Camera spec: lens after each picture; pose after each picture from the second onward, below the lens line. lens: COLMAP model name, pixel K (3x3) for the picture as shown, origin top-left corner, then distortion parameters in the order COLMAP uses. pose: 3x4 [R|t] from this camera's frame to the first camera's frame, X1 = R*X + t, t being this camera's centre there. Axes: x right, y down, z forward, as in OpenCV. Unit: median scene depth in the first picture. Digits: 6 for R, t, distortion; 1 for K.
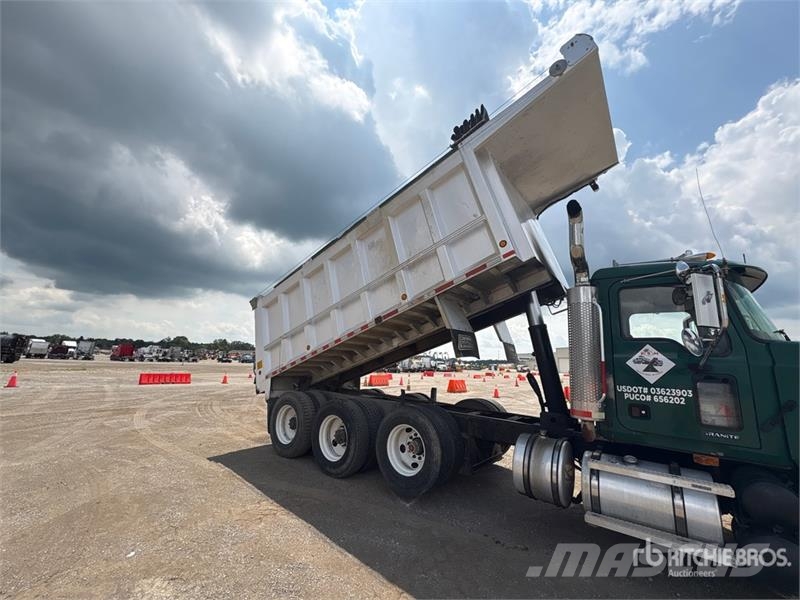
lens RADIAL K [[319.3, 0, 398.6], [0, 319.3, 297.4], [0, 0, 1]] dist [-0.003503, 0.000791]
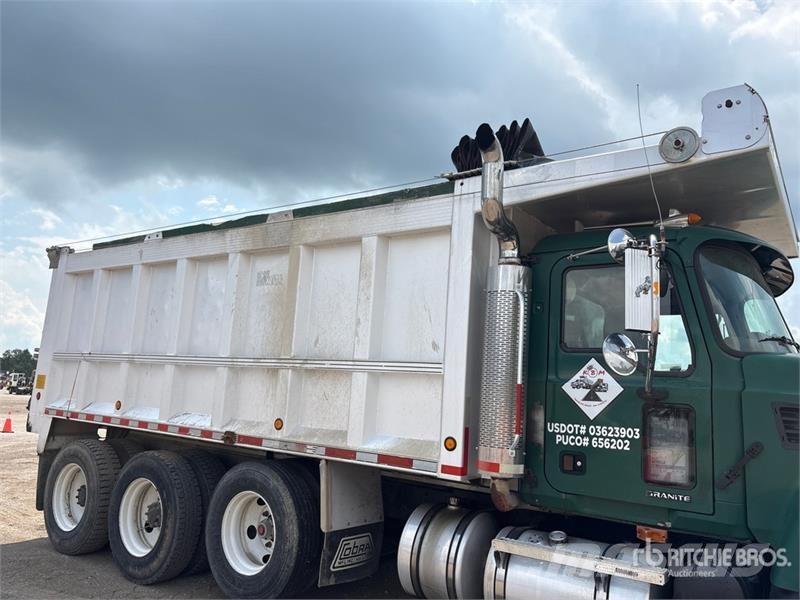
lens RADIAL K [[621.4, 0, 398.1], [0, 621.4, 293.3], [0, 0, 1]] dist [-0.006526, 0.006332]
pose [[0.998670, 0.021200, 0.046991, 0.334297], [-0.022669, 0.999263, 0.030962, -0.011193], [-0.046300, -0.031986, 0.998415, -0.209773]]
